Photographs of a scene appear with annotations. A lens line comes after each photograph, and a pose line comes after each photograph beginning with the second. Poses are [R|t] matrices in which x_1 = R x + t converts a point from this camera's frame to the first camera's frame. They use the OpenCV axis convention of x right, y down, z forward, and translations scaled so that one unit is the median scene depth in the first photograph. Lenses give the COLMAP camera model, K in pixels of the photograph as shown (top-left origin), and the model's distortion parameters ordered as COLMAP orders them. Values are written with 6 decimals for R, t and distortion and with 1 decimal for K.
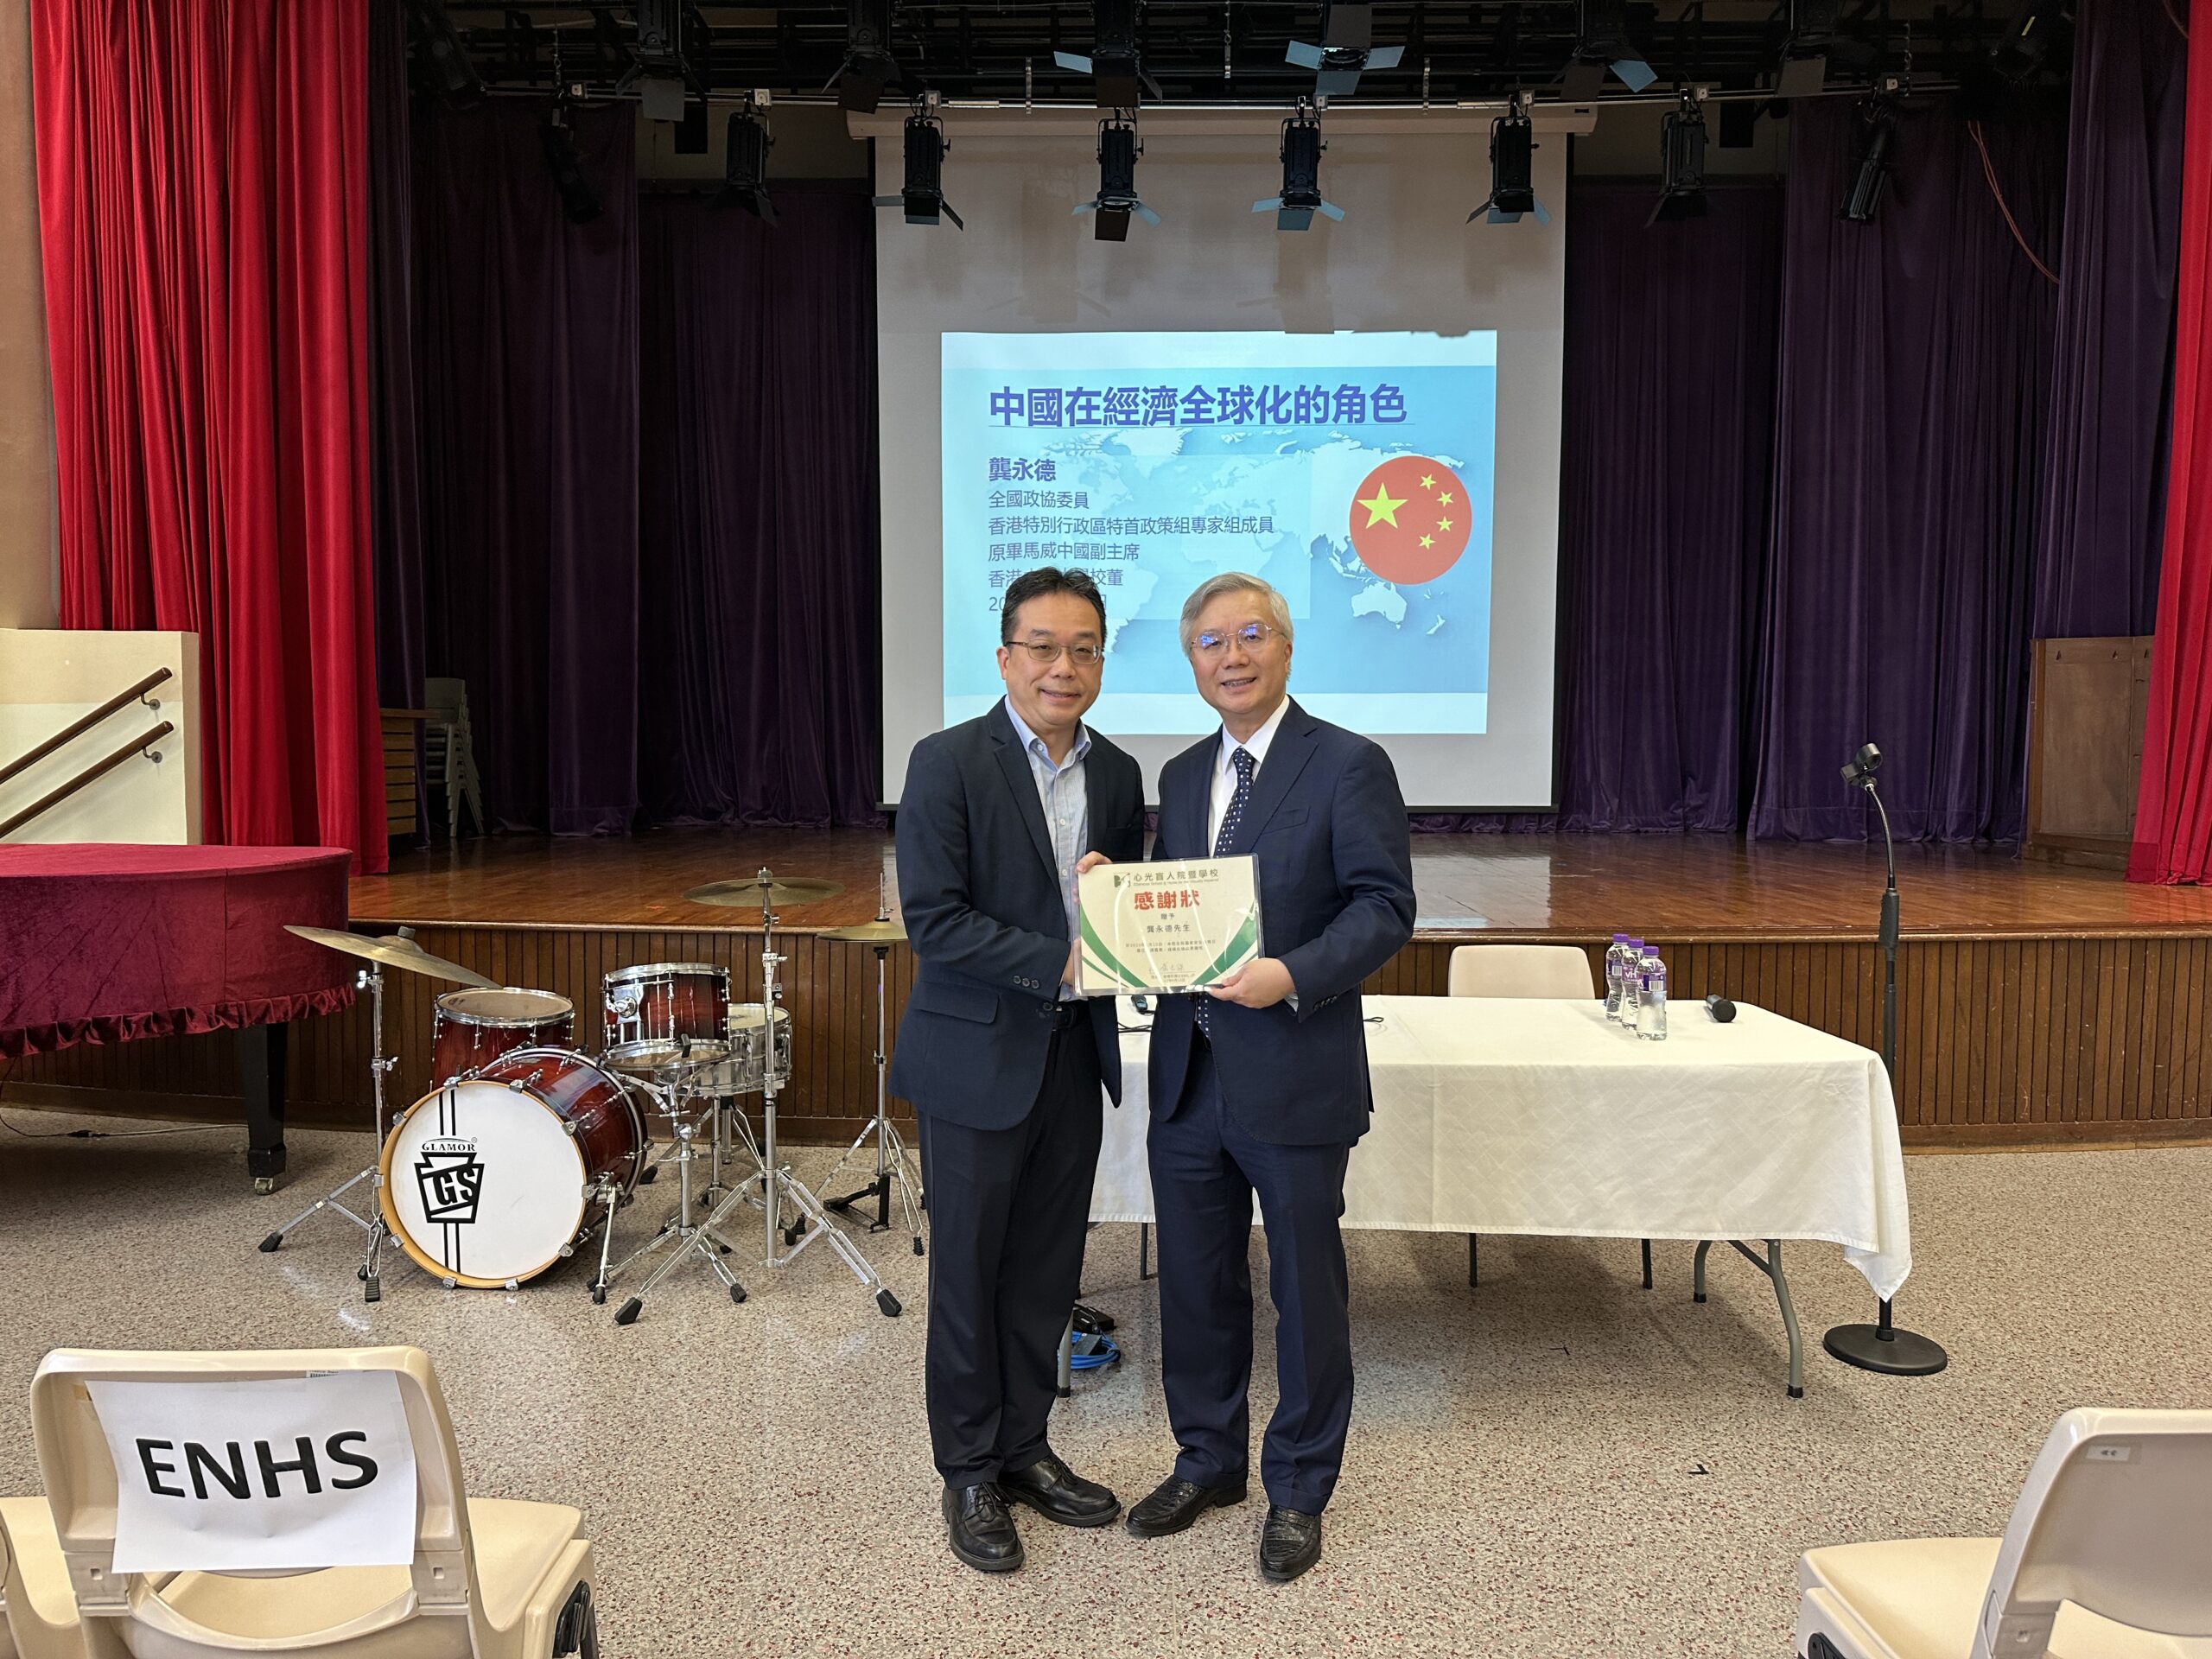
lens RADIAL K [[1557.6, 0, 1094.0], [0, 1557.6, 843.5], [0, 0, 1]] dist [0.038738, -0.014655]
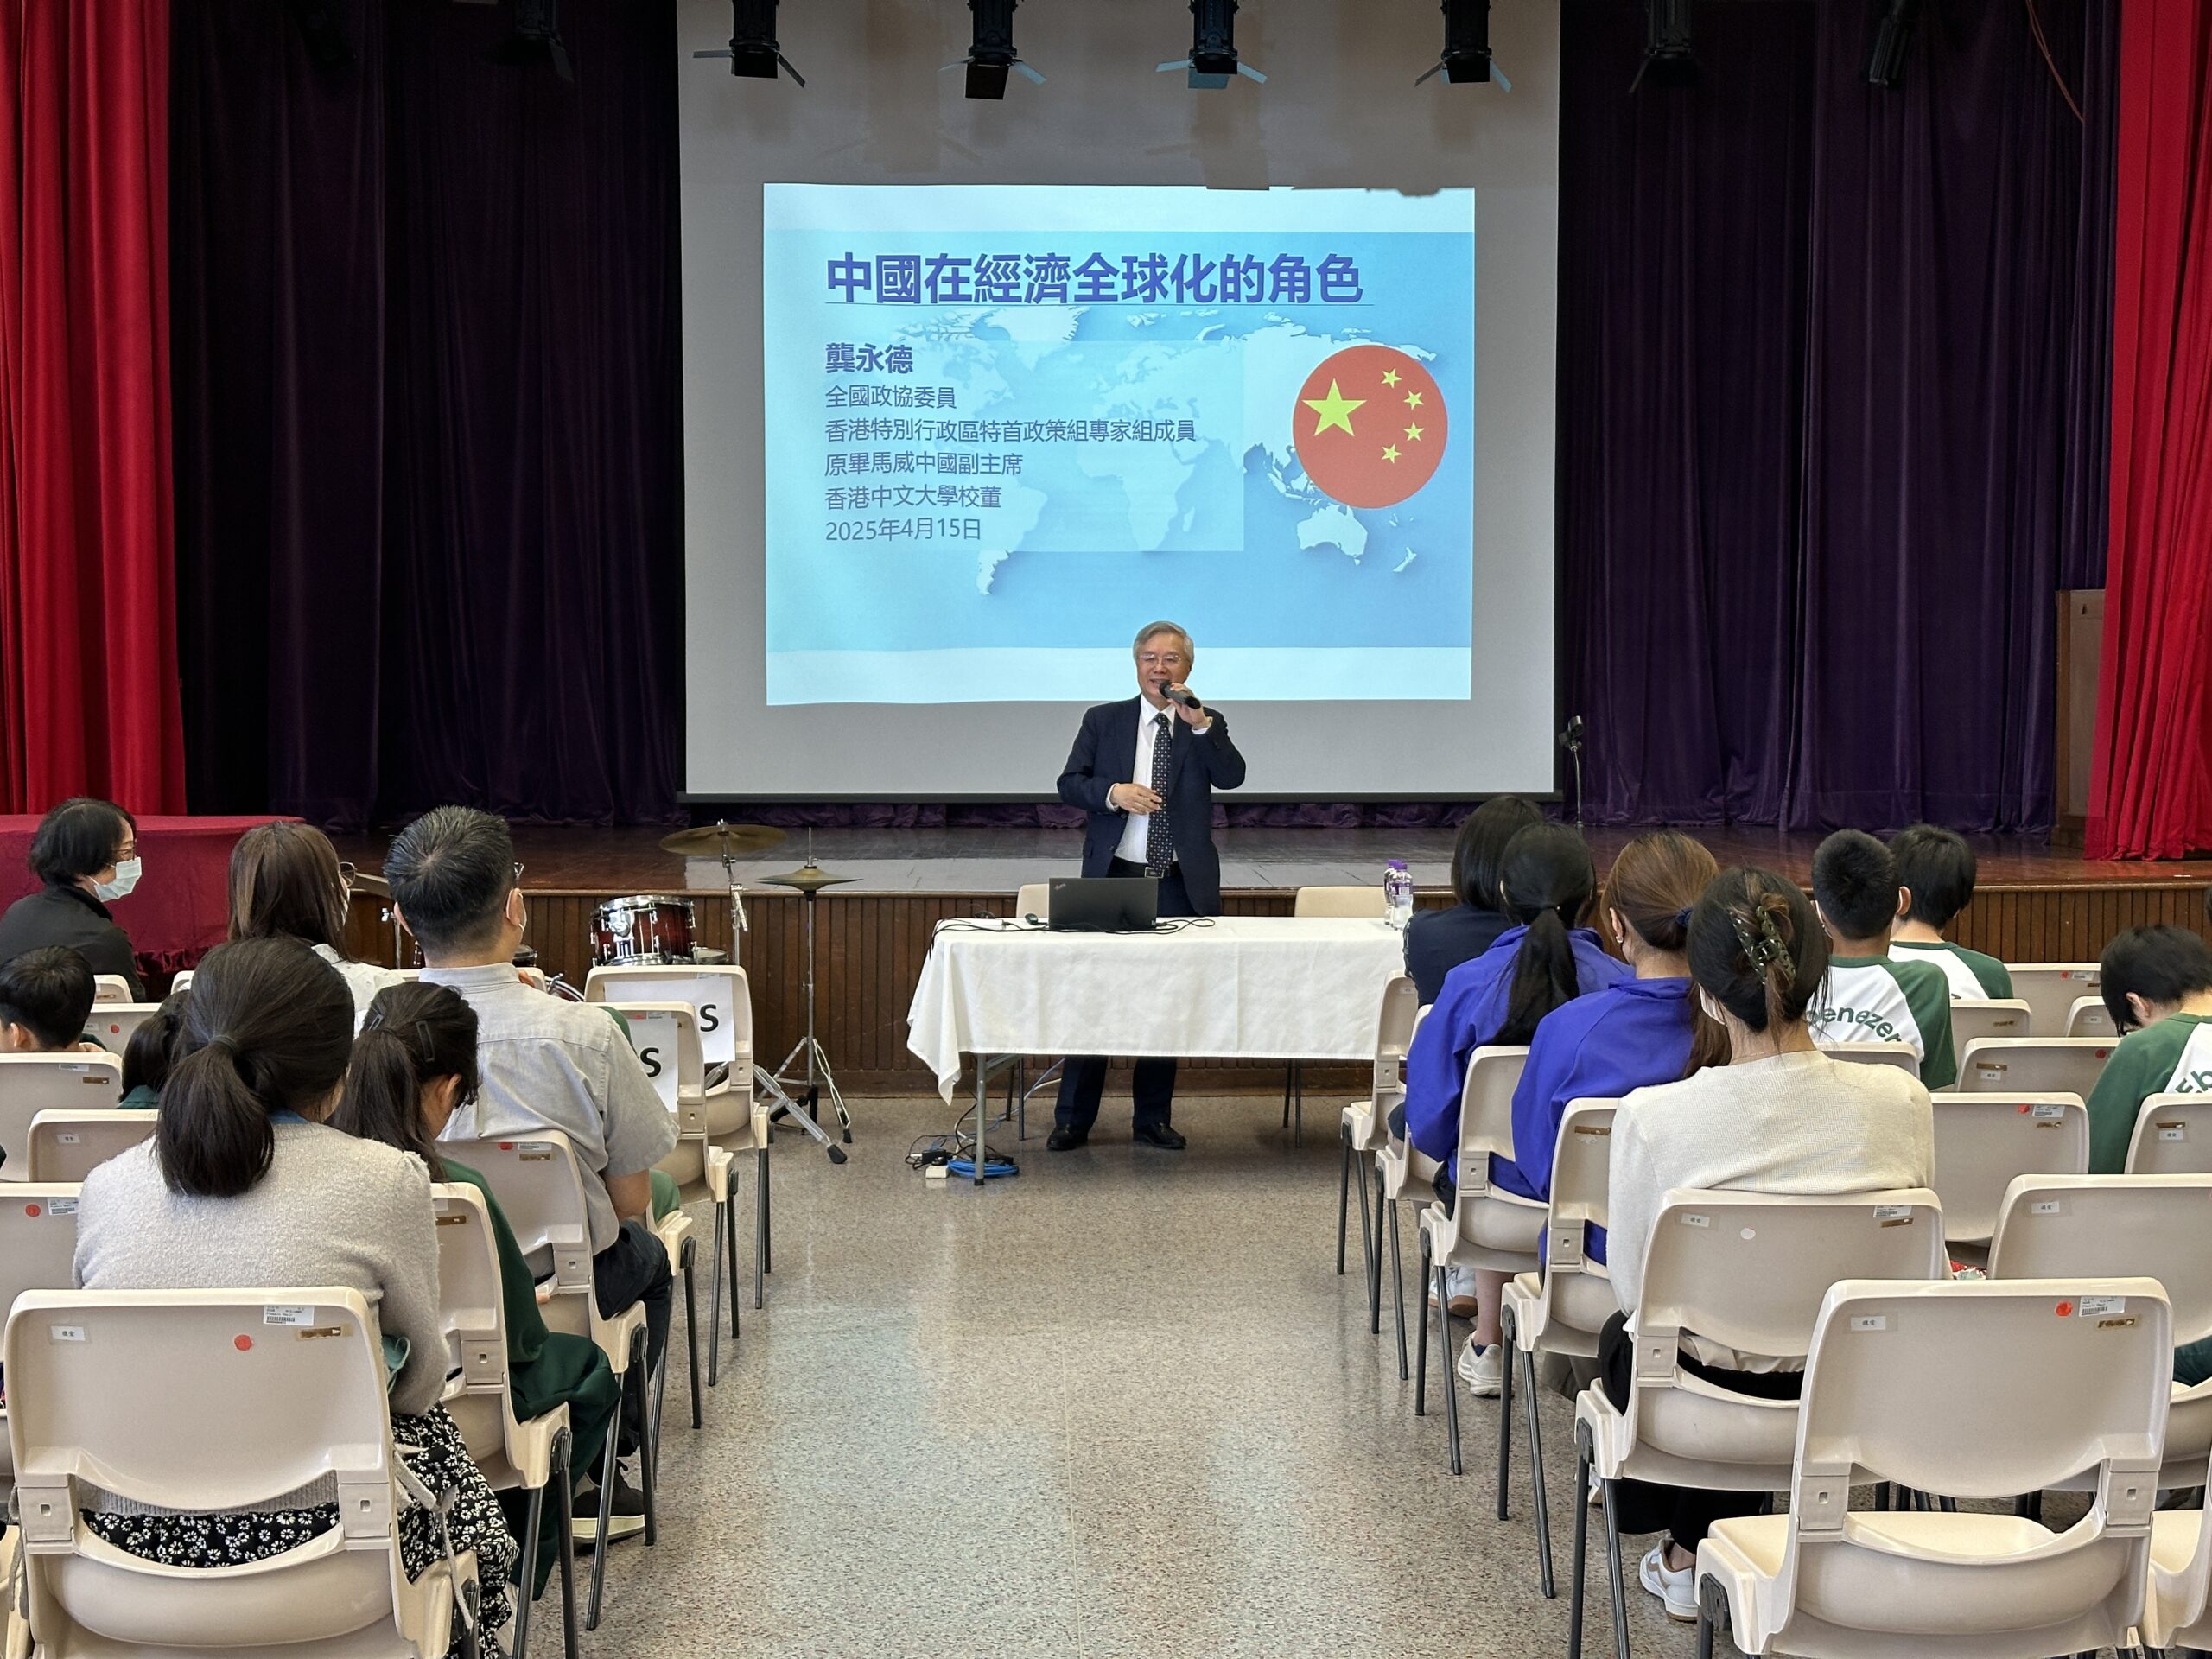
lens RADIAL K [[3078.7, 0, 1126.9], [0, 3078.7, 812.2], [0, 0, 1]] dist [0.115000, 0.000000]
pose [[0.997871, -0.005662, 0.064977, -0.021378], [0.007686, 0.999491, -0.030948, 0.034877], [-0.064769, 0.031381, 0.997407, -0.569302]]
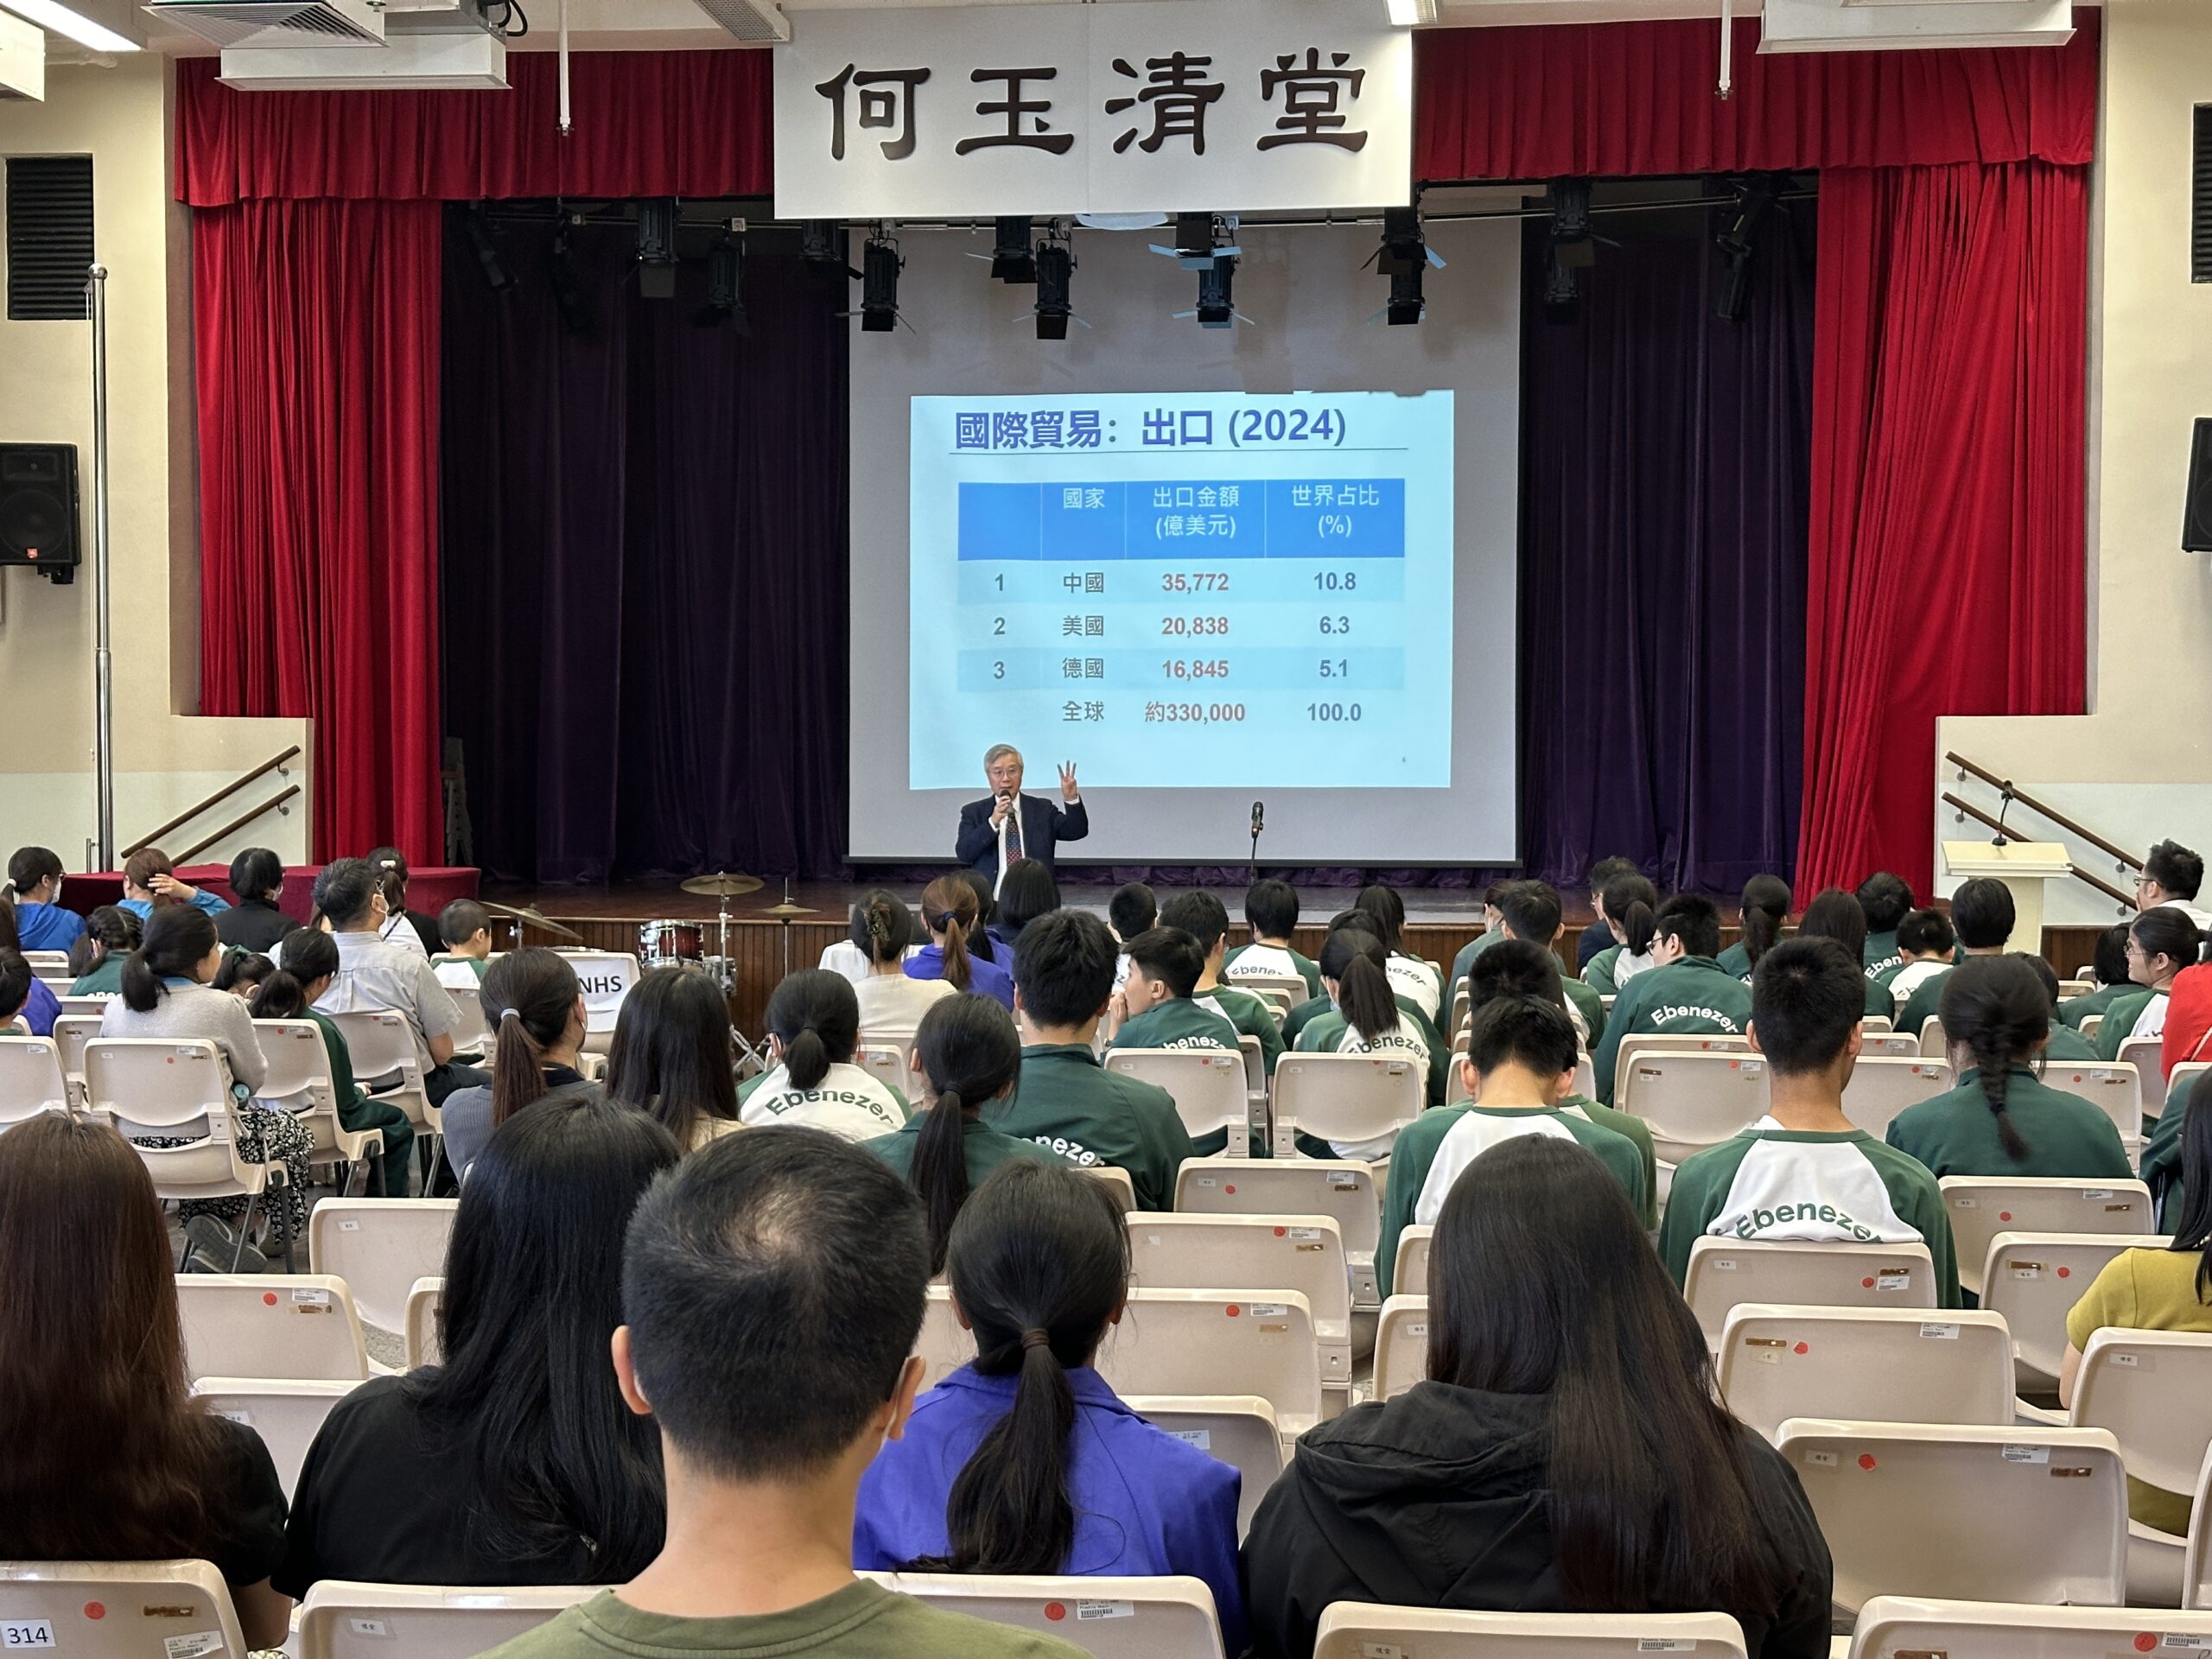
lens RADIAL K [[3078.7, 0, 1112.3], [0, 3078.7, 839.0], [0, 0, 1]] dist [0.115000, 0.000000]
pose [[0.995541, 0.002448, -0.094300, 0.243395], [-0.006582, 0.999029, -0.043554, 0.053847], [0.094102, 0.043980, 0.994591, -1.063929]]
